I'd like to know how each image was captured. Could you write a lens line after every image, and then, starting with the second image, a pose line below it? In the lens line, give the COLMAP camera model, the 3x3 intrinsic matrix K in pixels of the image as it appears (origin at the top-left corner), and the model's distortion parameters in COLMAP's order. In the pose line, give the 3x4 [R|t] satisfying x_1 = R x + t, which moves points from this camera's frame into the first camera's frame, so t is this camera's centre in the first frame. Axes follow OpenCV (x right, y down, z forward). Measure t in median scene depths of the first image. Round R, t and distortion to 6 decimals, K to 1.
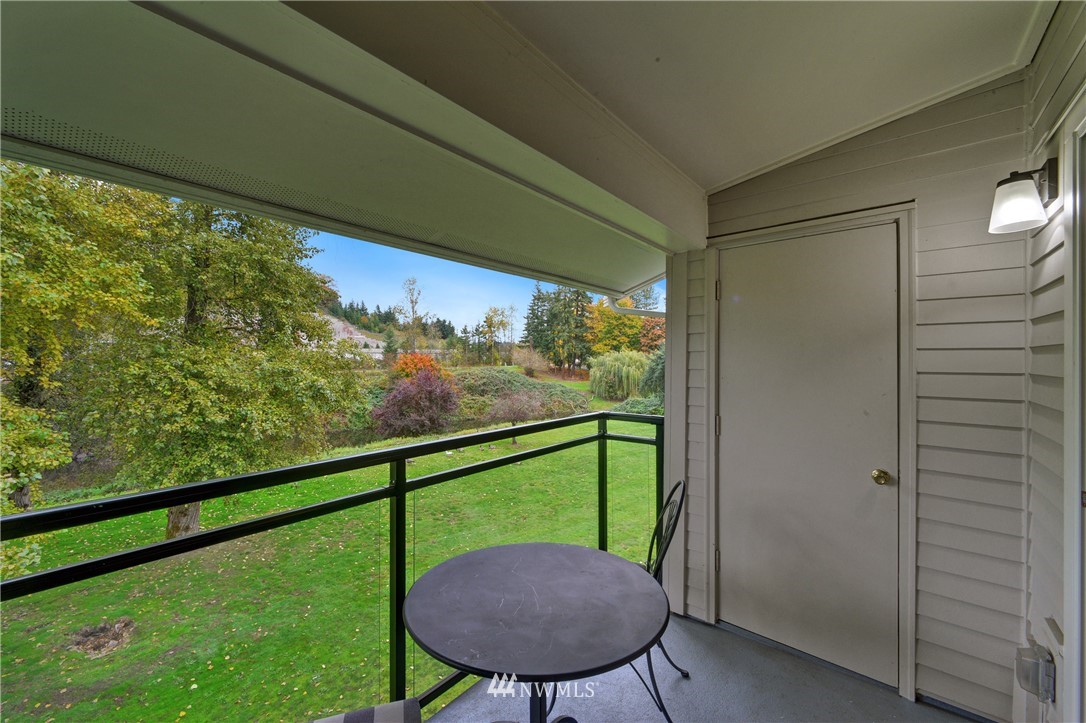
lens RADIAL K [[433.2, 0, 544.8], [0, 433.2, 357.8], [0, 0, 1]] dist [-0.008191, 0.000828]
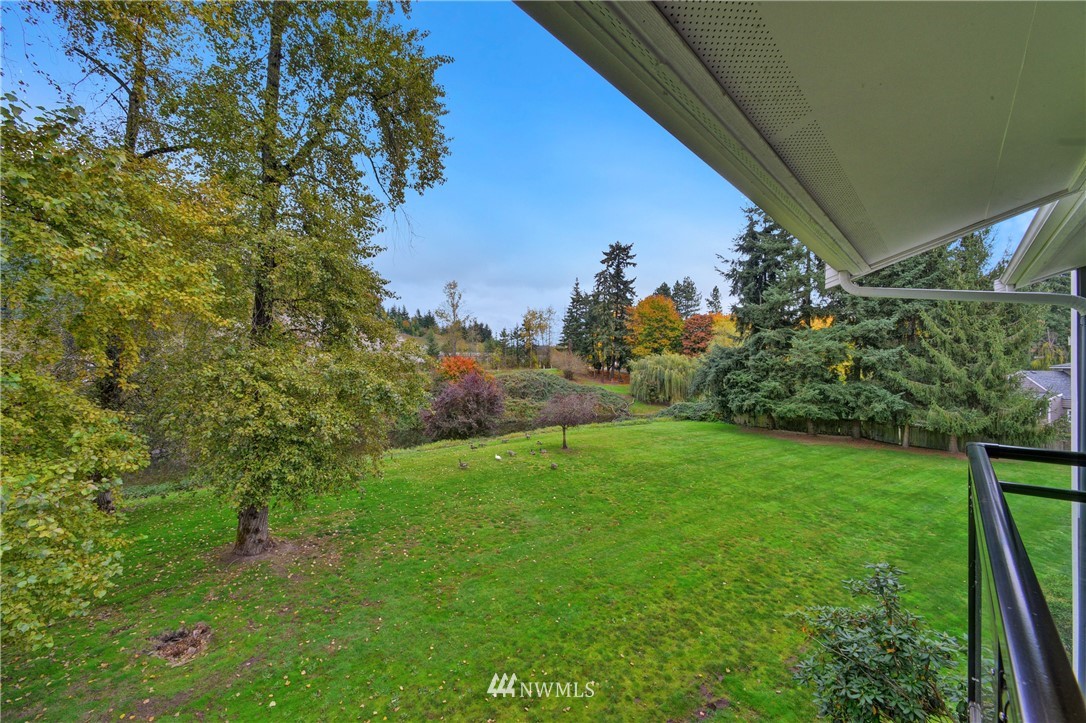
lens RADIAL K [[433.2, 0, 547.0], [0, 433.2, 367.9], [0, 0, 1]] dist [-0.008191, 0.000828]
pose [[0.996574, 0.002212, -0.082675, -0.094865], [-0.000844, 0.999862, 0.016583, 0.002275], [0.082700, -0.016456, 0.996439, 0.079785]]
